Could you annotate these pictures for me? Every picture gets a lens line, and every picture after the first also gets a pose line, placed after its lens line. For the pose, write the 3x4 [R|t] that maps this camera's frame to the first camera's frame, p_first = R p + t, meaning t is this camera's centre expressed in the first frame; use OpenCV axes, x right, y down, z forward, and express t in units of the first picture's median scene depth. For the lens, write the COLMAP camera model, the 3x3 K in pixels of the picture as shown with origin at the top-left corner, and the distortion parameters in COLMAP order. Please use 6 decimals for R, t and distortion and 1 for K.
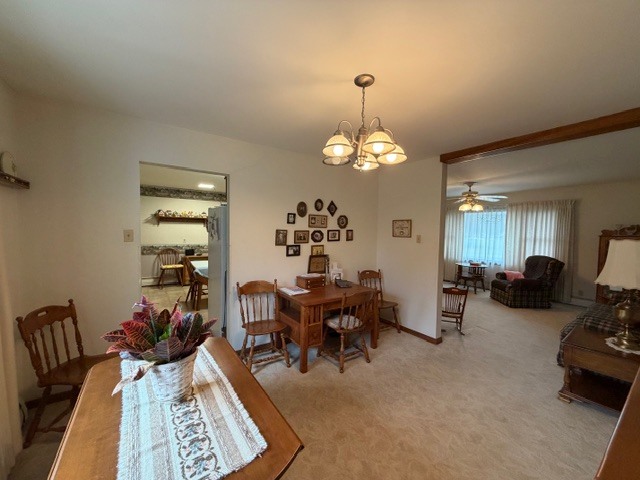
lens RADIAL K [[254.8, 0, 318.9], [0, 254.8, 240.7], [0, 0, 1]] dist [0.008458, -0.000941]
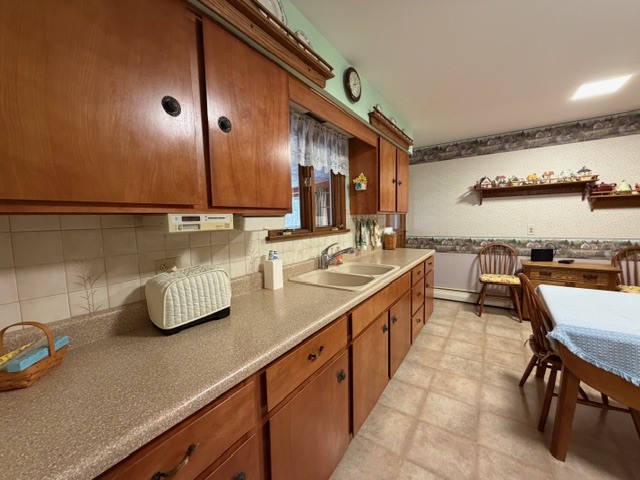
lens RADIAL K [[254.8, 0, 316.5], [0, 254.8, 239.0], [0, 0, 1]] dist [0.008458, -0.000941]
pose [[0.362365, 0.048186, -0.930790, -0.210757], [-0.003204, 0.998721, 0.050455, -0.009427], [0.932031, -0.015301, 0.362056, 0.428922]]
